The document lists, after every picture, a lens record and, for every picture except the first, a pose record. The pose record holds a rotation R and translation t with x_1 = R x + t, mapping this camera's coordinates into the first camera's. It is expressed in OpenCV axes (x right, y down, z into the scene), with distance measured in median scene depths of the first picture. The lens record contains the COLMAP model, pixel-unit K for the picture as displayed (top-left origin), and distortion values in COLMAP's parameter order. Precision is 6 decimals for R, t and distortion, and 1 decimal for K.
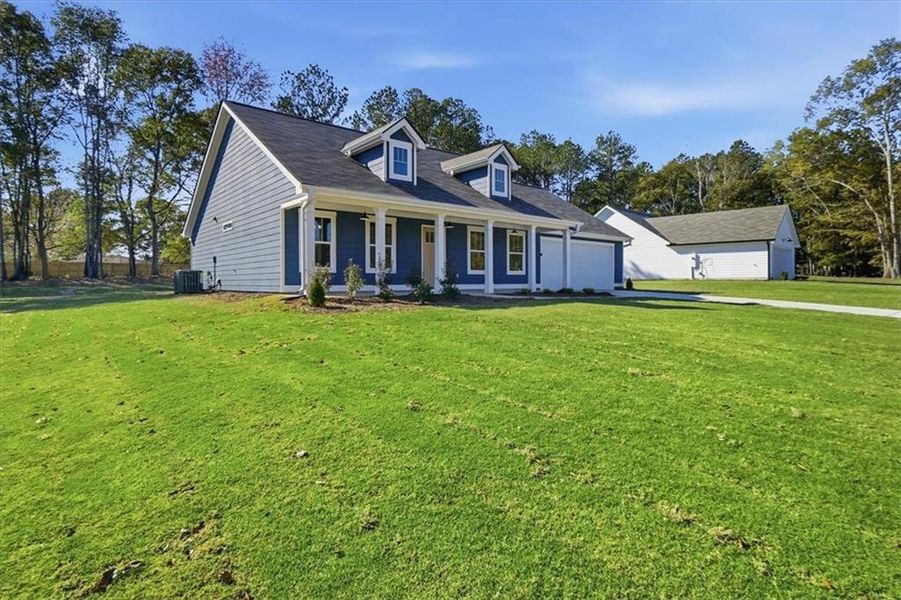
lens RADIAL K [[462.6, 0, 462.2], [0, 462.6, 290.7], [0, 0, 1]] dist [-0.000748, -0.000424]
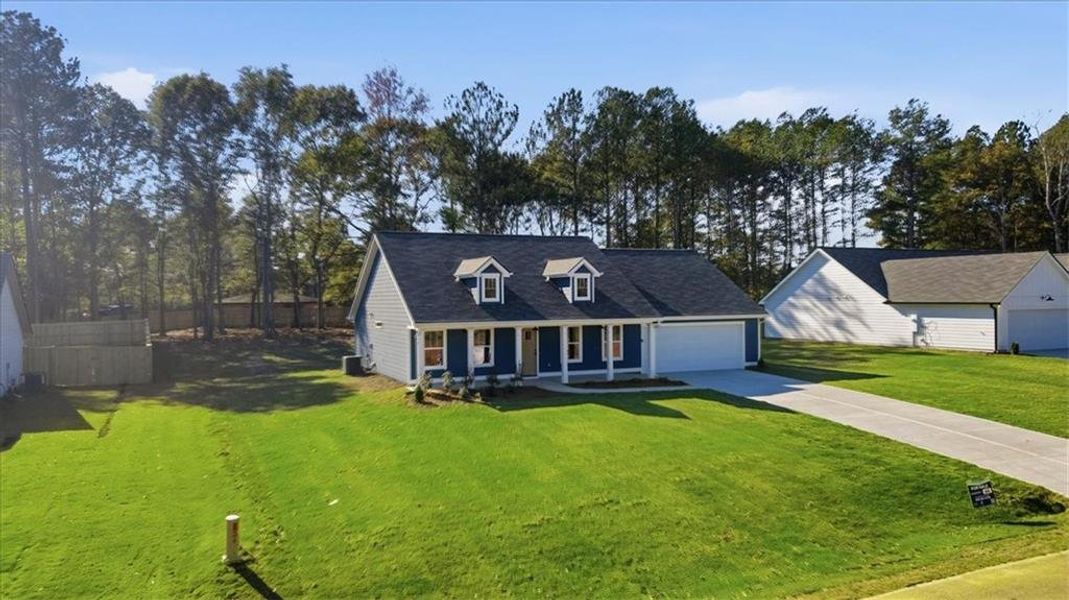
lens RADIAL K [[805.7, 0, 538.5], [0, 805.7, 311.6], [0, 0, 1]] dist [0.031588, -0.000225]
pose [[0.953903, 0.001473, -0.300113, 0.578391], [0.000896, 0.999970, 0.007755, -0.185365], [0.300115, -0.007667, 0.953872, -0.991456]]
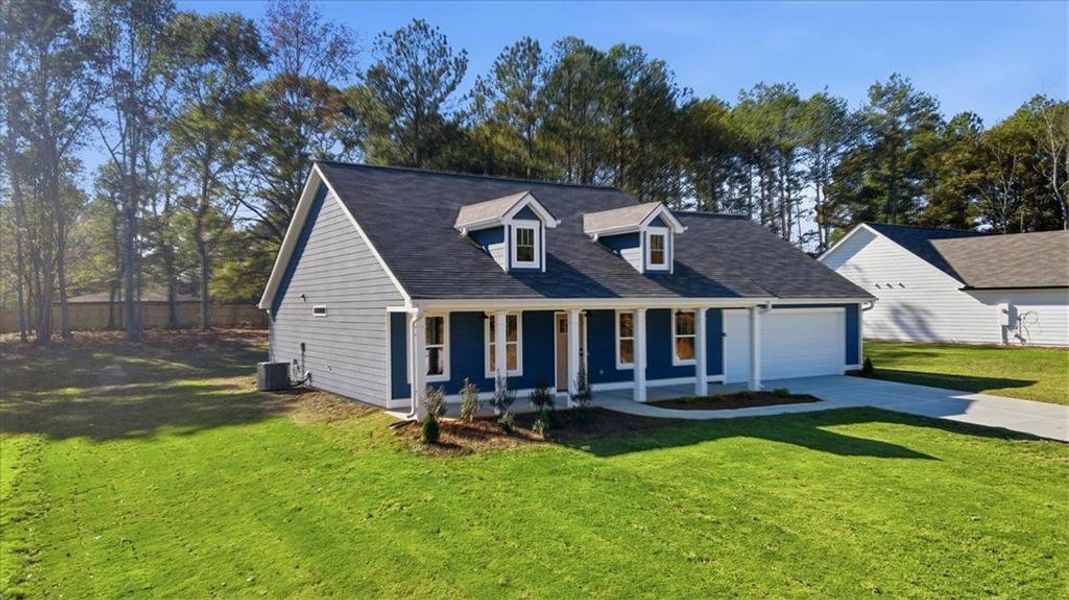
lens RADIAL K [[788.7, 0, 534.5], [0, 788.7, 300.0], [0, 0, 1]] dist [0.025967, 0.004628]
pose [[0.987316, -0.005352, -0.158678, 0.083907], [0.002279, 0.999806, -0.019541, -0.125102], [0.158752, 0.018932, 0.987137, -0.306647]]
